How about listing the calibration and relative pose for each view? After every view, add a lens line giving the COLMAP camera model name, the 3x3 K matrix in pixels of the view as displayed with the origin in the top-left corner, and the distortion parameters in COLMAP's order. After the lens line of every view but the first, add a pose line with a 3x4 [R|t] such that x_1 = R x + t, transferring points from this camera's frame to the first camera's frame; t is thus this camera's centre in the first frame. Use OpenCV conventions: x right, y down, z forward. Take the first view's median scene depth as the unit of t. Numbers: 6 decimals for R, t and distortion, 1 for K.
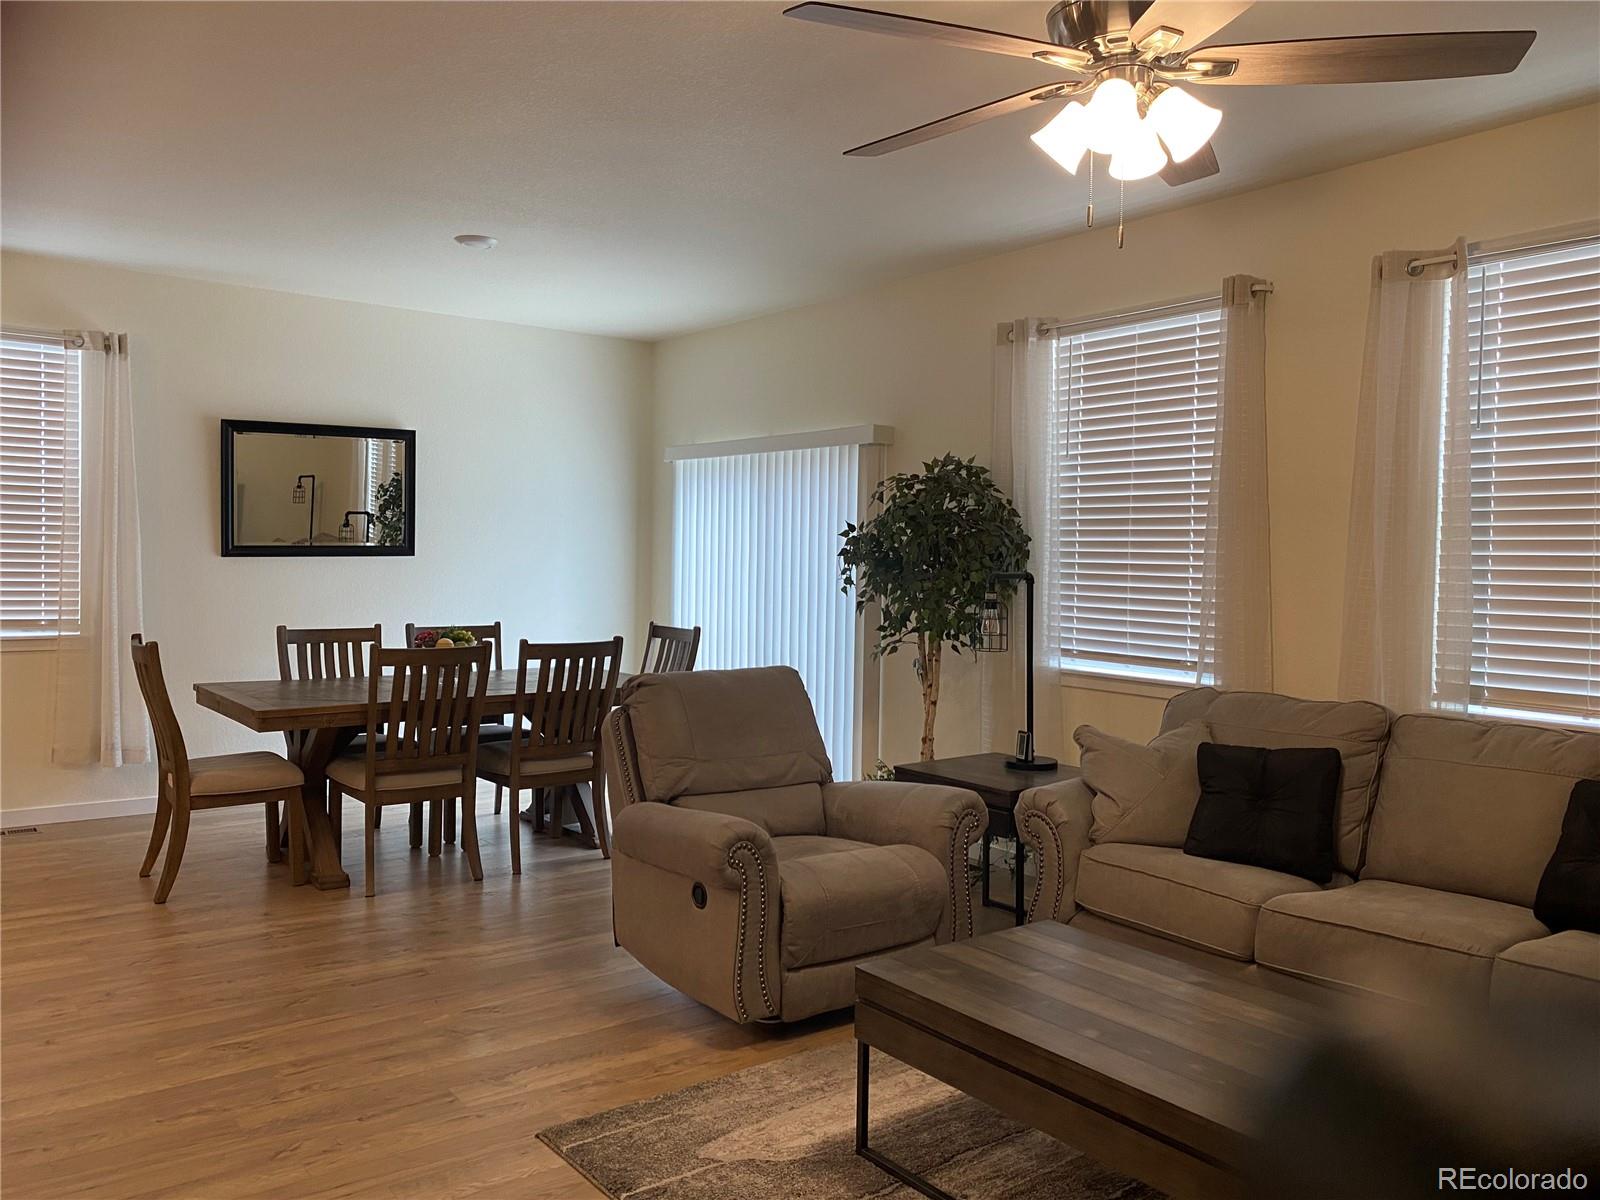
lens RADIAL K [[1221.6, 0, 798.5], [0, 1221.6, 596.8], [0, 0, 1]] dist [0.052777, -0.057832]
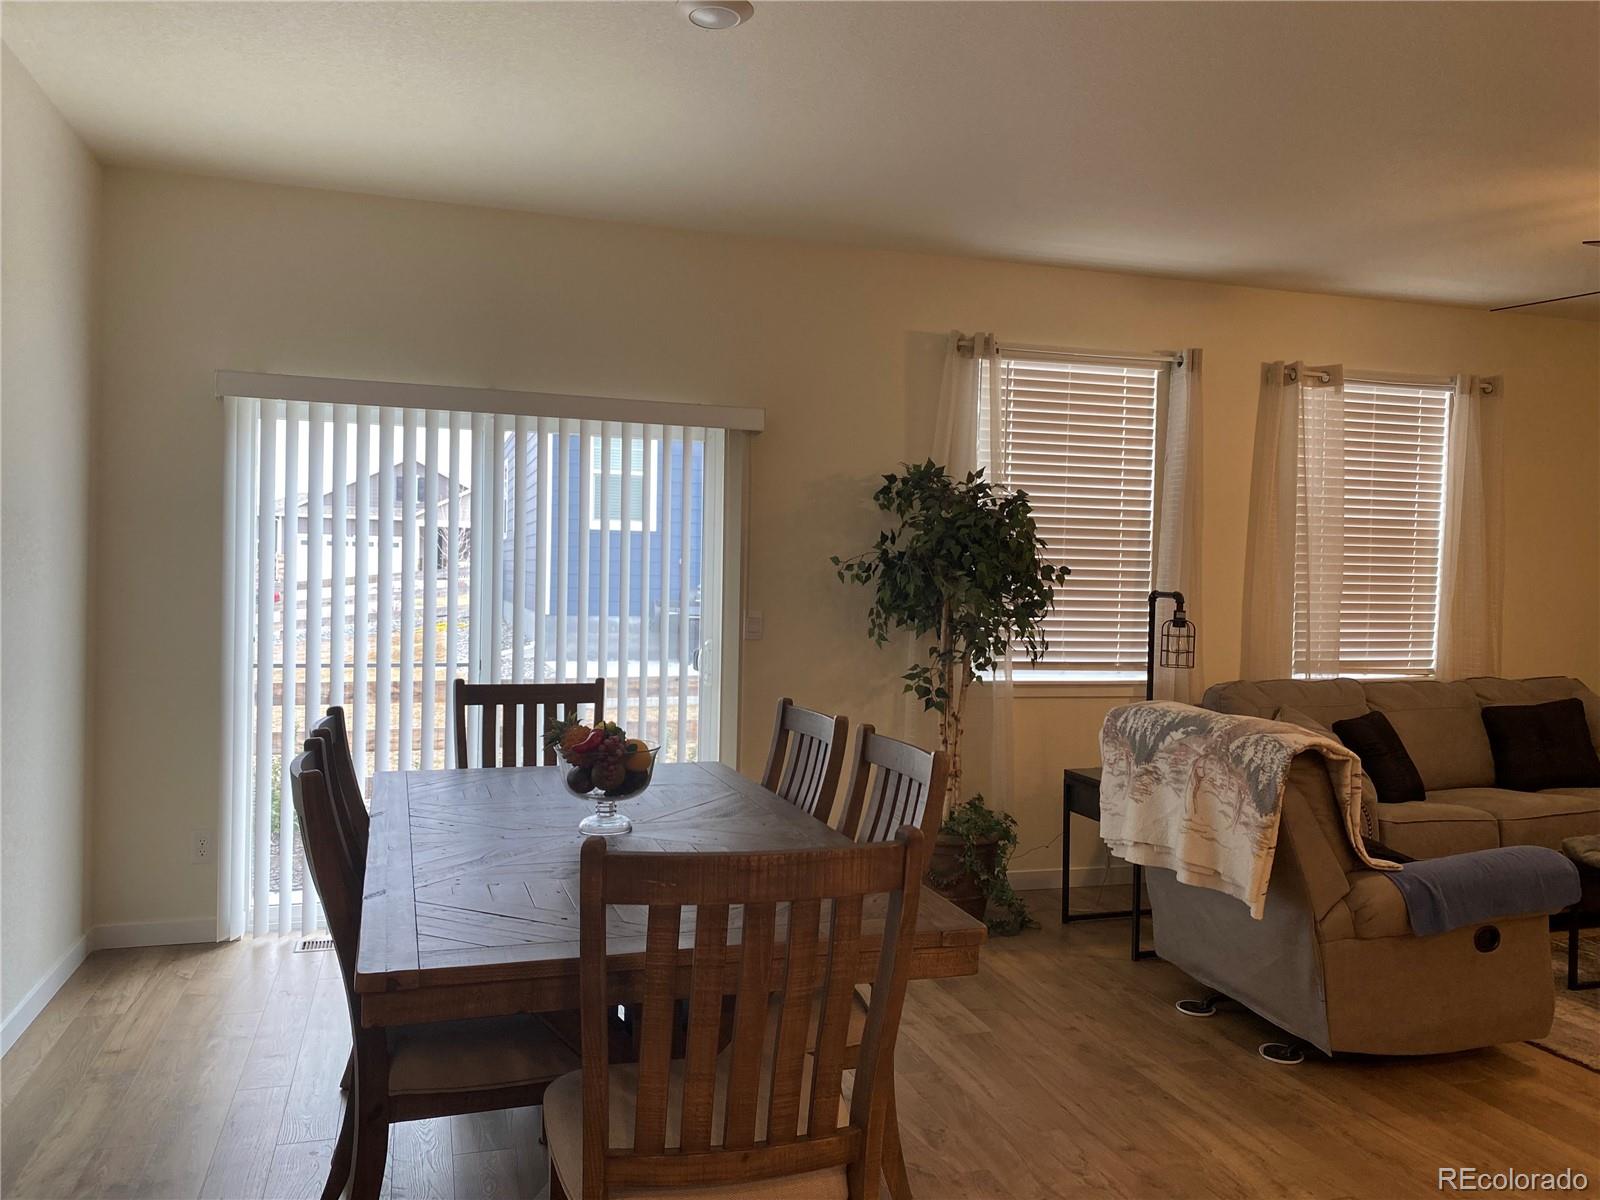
lens RADIAL K [[1221.6, 0, 800.1], [0, 1221.6, 601.3], [0, 0, 1]] dist [0.052777, -0.057832]
pose [[0.325538, -0.036367, 0.944829, -0.879268], [0.016618, 0.999326, 0.032739, -0.049305], [-0.945383, 0.005044, 0.325923, 0.893485]]
